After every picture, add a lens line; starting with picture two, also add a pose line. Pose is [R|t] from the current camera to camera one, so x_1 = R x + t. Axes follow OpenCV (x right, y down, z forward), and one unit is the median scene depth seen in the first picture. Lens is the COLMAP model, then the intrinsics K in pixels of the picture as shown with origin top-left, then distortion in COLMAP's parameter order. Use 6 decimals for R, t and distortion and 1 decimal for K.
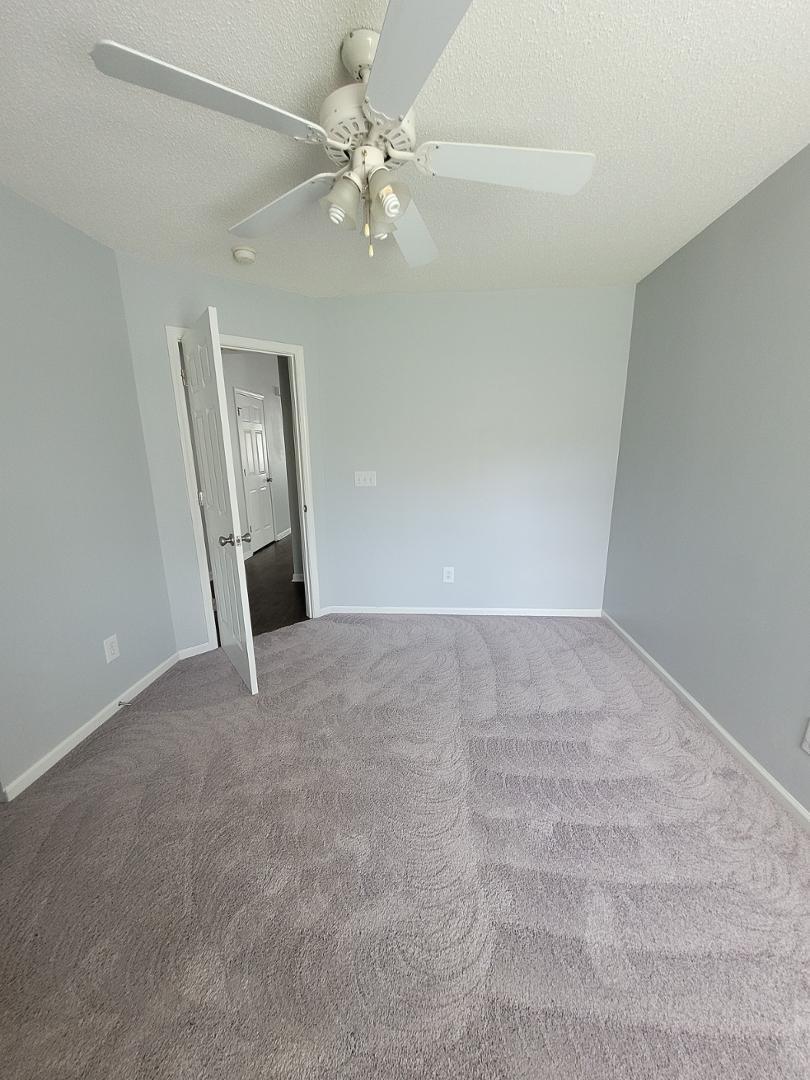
lens RADIAL K [[425.6, 0, 407.2], [0, 425.6, 547.7], [0, 0, 1]] dist [-0.000744, -0.000027]
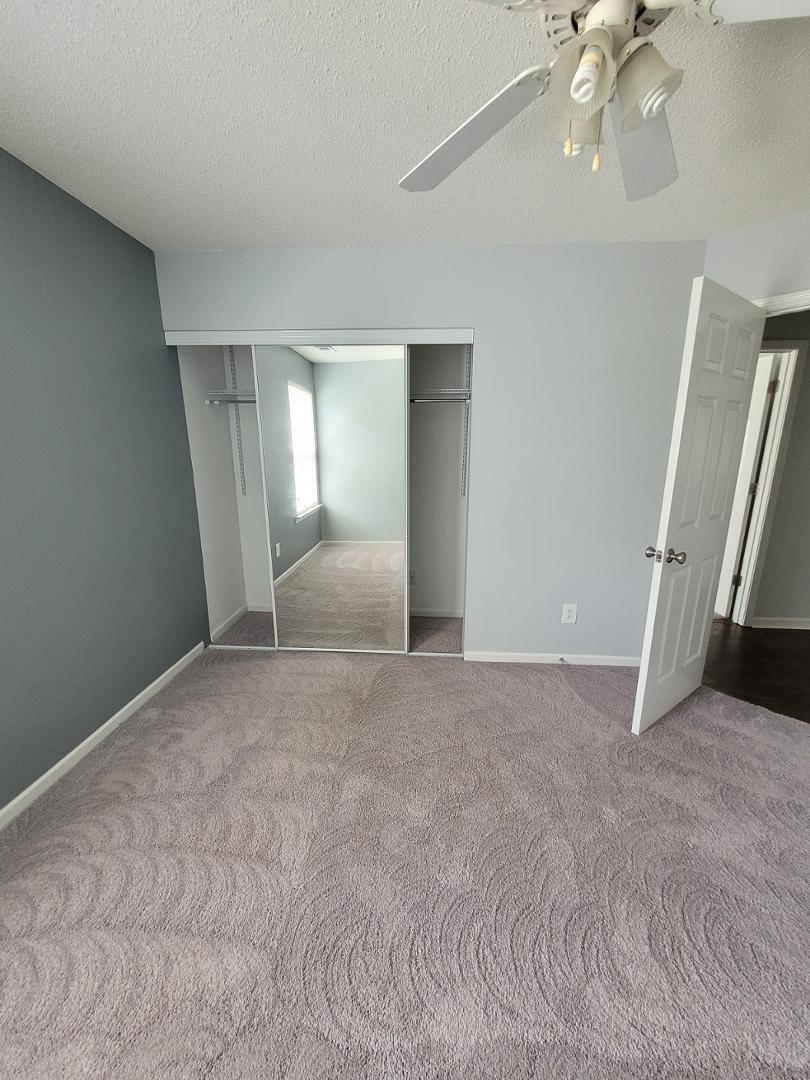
lens RADIAL K [[423.9, 0, 408.1], [0, 423.9, 546.3], [0, 0, 1]] dist [0.002281, -0.000338]
pose [[0.000937, 0.245379, -0.969427, 0.438571], [-0.239424, 0.941287, 0.238025, -0.122656], [0.970915, 0.231881, 0.059632, 0.482902]]
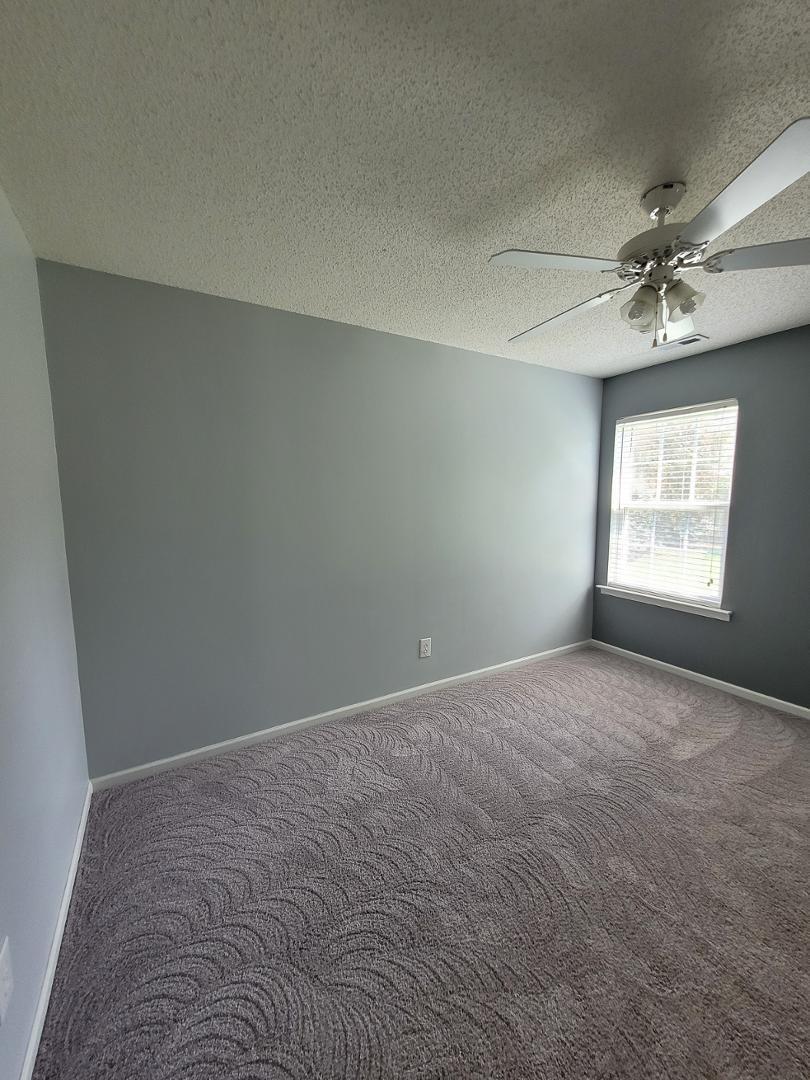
lens RADIAL K [[423.9, 0, 408.1], [0, 423.9, 546.3], [0, 0, 1]] dist [0.002281, -0.000338]
pose [[-0.561855, -0.078308, 0.823521, -0.413593], [0.208828, 0.949841, 0.232795, -0.341132], [-0.800443, 0.302771, -0.517320, 1.386494]]
